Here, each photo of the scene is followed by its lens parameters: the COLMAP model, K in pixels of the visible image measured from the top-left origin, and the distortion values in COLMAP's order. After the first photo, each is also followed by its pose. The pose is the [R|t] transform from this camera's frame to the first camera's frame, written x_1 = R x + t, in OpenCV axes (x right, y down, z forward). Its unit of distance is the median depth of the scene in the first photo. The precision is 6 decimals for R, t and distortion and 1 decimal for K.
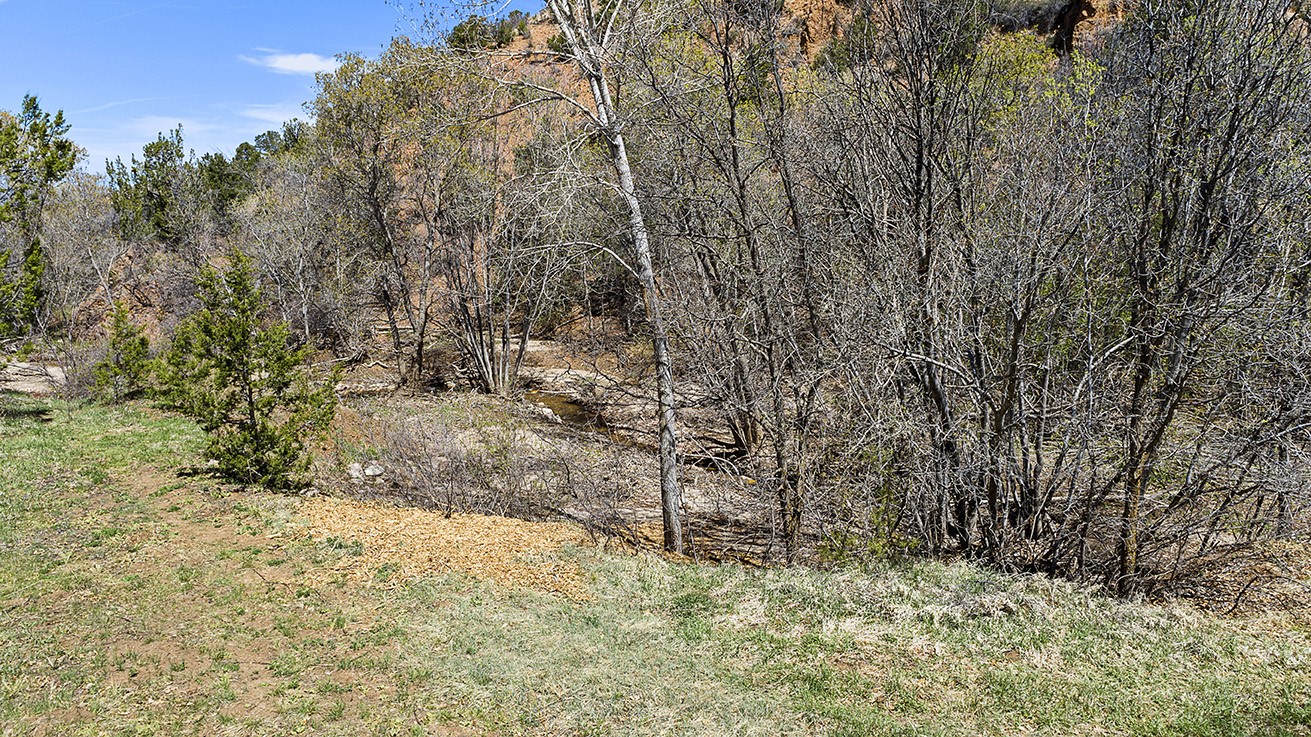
lens RADIAL K [[888.4, 0, 656.1], [0, 888.4, 363.2], [0, 0, 1]] dist [-0.014157, 0.014071]
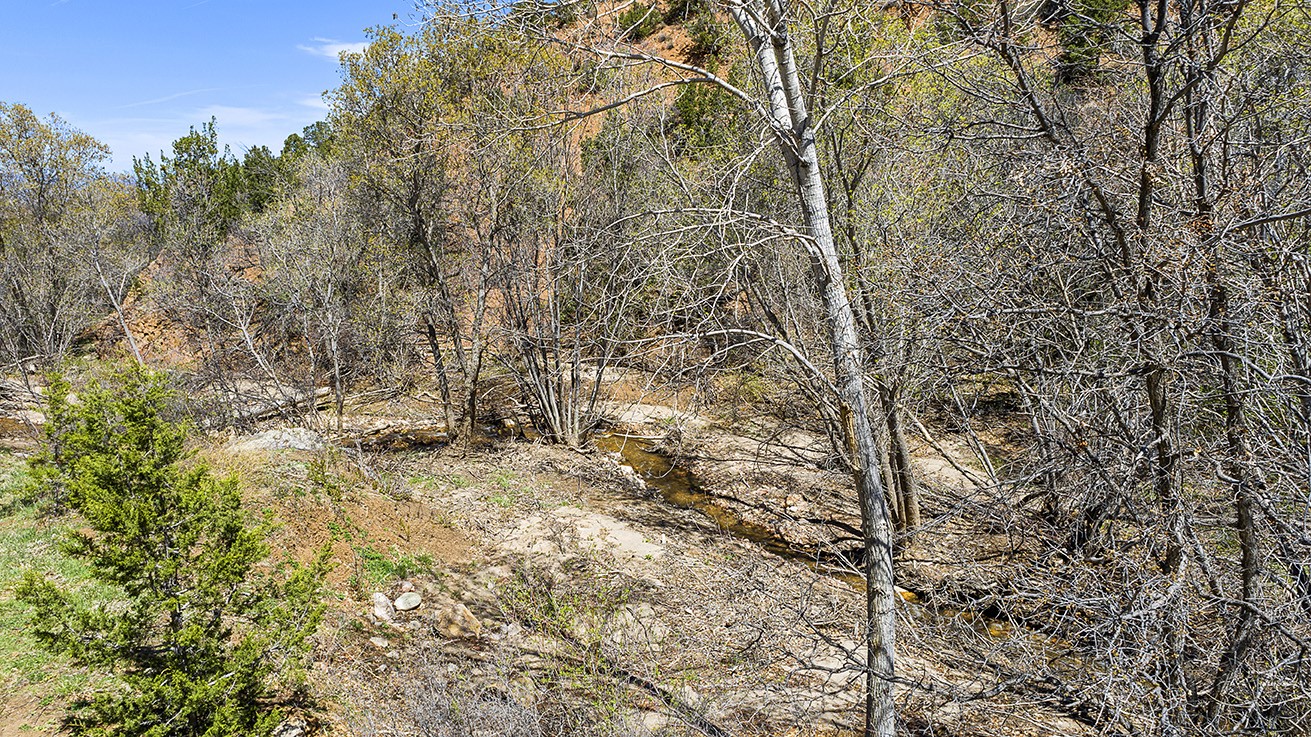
lens RADIAL K [[882.0, 0, 655.5], [0, 882.0, 368.5], [0, 0, 1]] dist [-0.014475, 0.009818]
pose [[0.998165, 0.008494, -0.059947, -0.047715], [-0.007099, 0.999700, 0.023436, -0.057127], [0.060128, -0.022967, 0.997926, 0.193187]]
